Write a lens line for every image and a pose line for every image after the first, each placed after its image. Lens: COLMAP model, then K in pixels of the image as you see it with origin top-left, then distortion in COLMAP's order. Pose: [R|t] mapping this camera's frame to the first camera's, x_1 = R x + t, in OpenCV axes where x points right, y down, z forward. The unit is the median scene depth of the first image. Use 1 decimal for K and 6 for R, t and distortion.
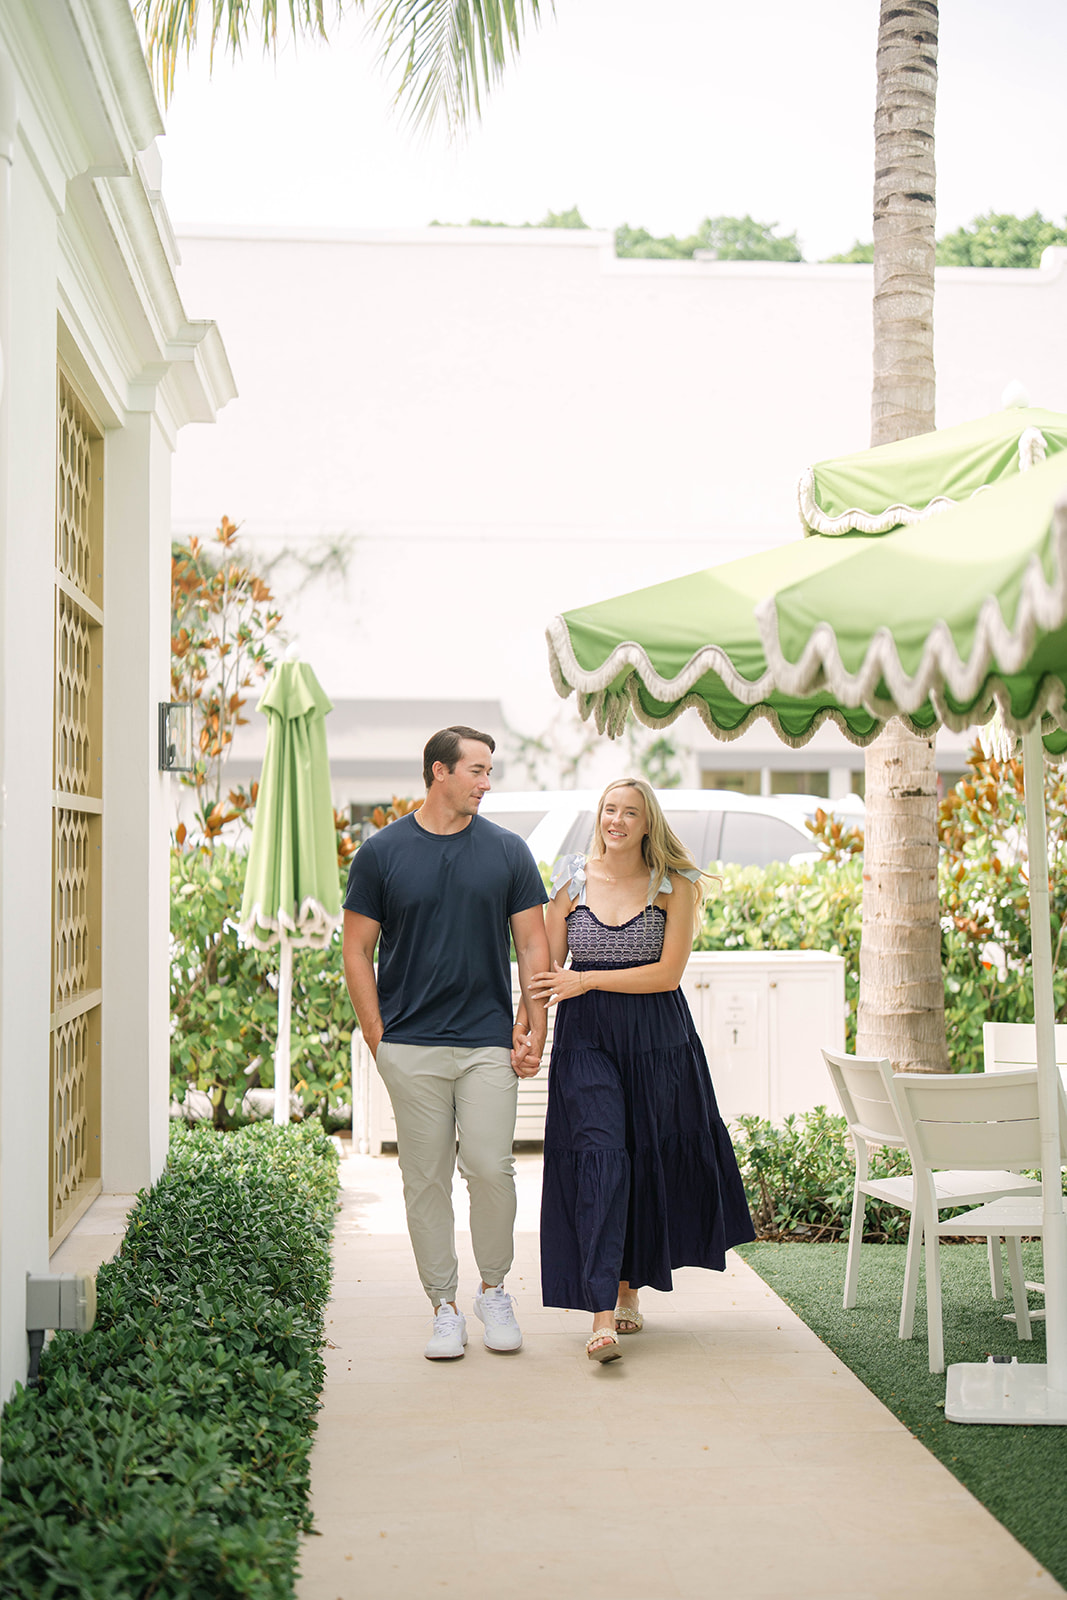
lens RADIAL K [[2164.2, 0, 512.0], [0, 2164.2, 820.2], [0, 0, 1]] dist [0.003417, 0.029056]
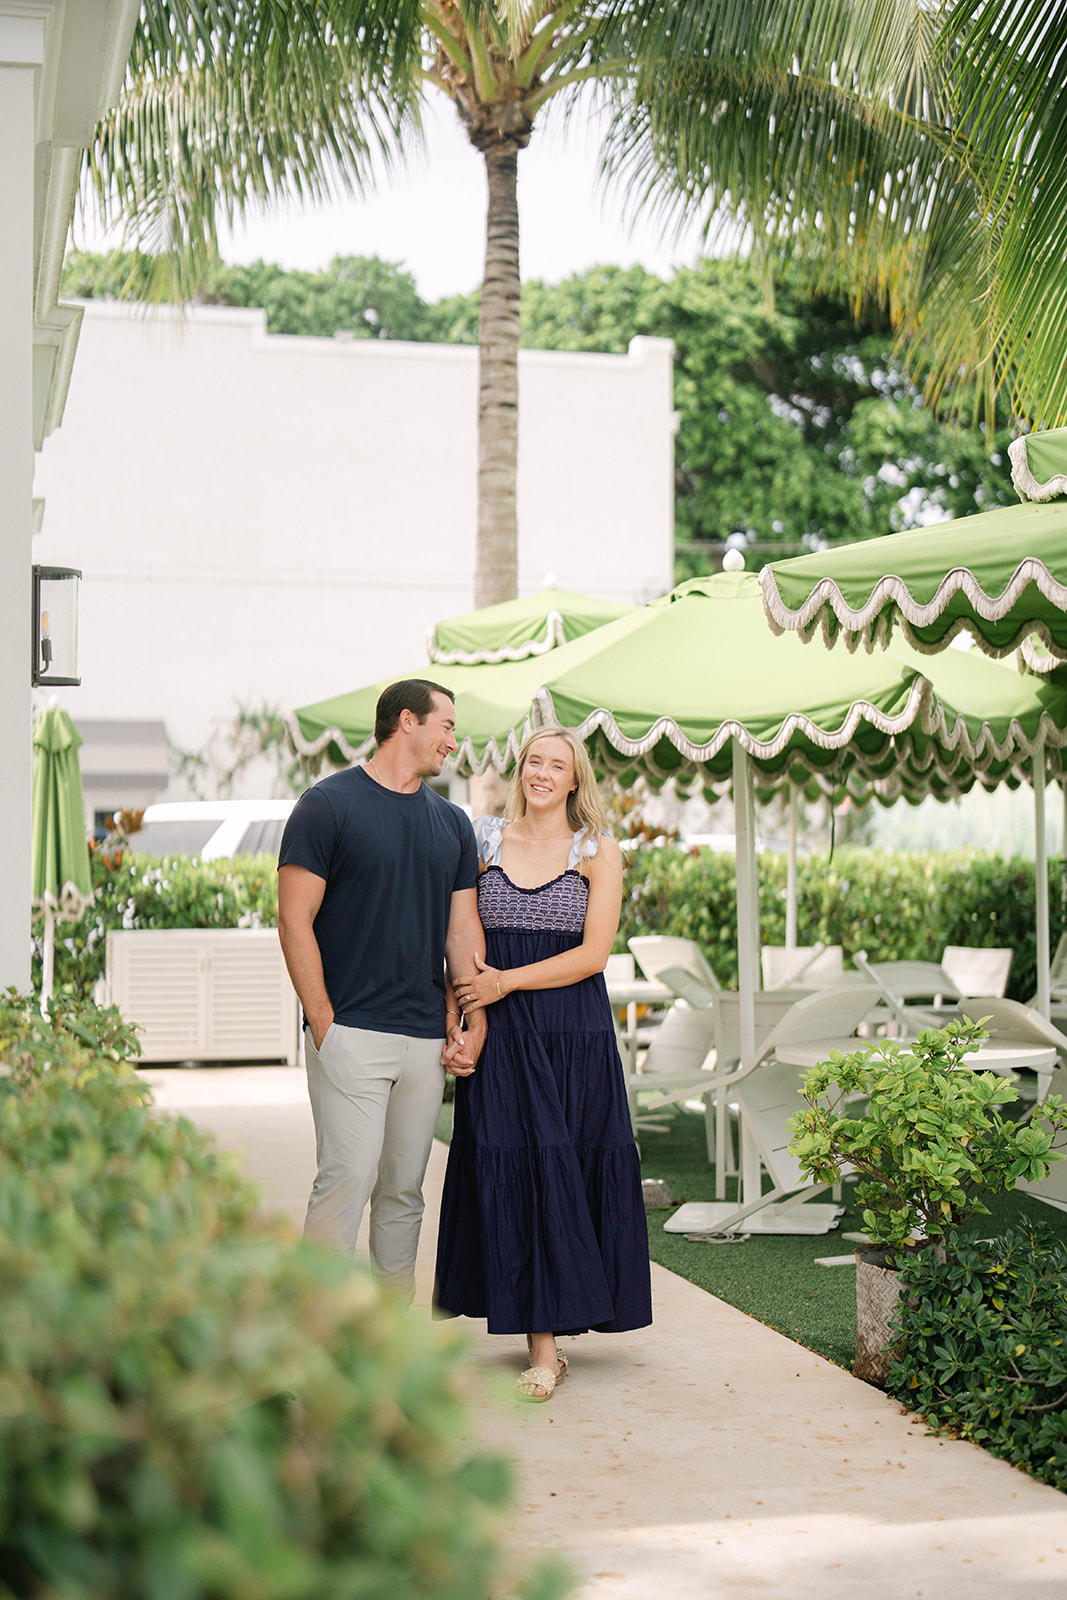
lens RADIAL K [[2164.2, 0, 512.0], [0, 2164.2, 820.2], [0, 0, 1]] dist [0.003417, 0.029056]
pose [[0.984949, 0.003721, 0.172804, -0.053858], [-0.003268, 0.999990, -0.002902, -0.000413], [-0.172813, 0.002294, 0.984952, -0.388945]]
